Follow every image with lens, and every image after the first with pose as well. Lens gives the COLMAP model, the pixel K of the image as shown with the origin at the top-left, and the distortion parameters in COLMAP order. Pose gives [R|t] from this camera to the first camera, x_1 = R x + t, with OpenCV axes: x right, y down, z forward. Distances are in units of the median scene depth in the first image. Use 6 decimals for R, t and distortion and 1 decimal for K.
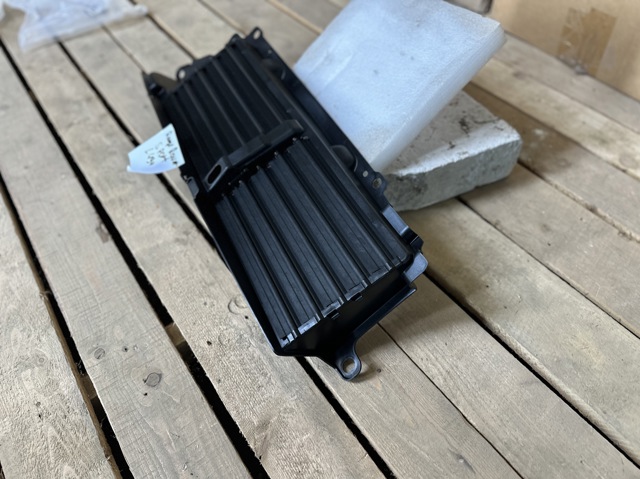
lens RADIAL K [[454.0, 0, 320.0], [0, 454.0, 239.5], [0, 0, 1]] dist [-0.010659, -0.001425]
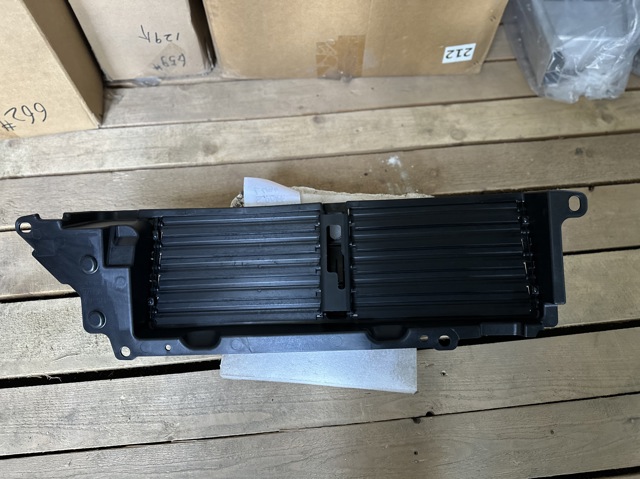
lens RADIAL K [[455.2, 0, 320.0], [0, 455.2, 239.5], [0, 0, 1]] dist [-0.005473, -0.004930]
pose [[0.516275, -0.754608, 0.405003, -0.242405], [0.658380, 0.652146, 0.375822, -0.755798], [-0.547719, 0.072619, 0.833505, 0.213777]]
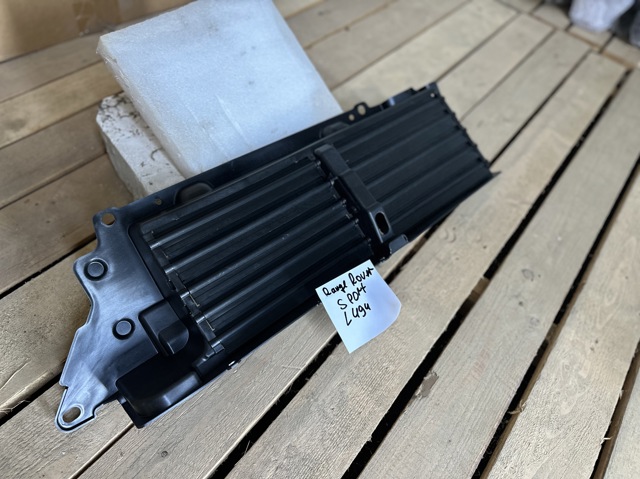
lens RADIAL K [[455.2, 0, 320.0], [0, 455.2, 239.5], [0, 0, 1]] dist [-0.005473, -0.004930]
pose [[-0.251820, -0.763829, 0.594266, -0.731432], [0.678210, 0.298760, 0.671397, -0.796162], [-0.690375, 0.572109, 0.442803, 0.625355]]
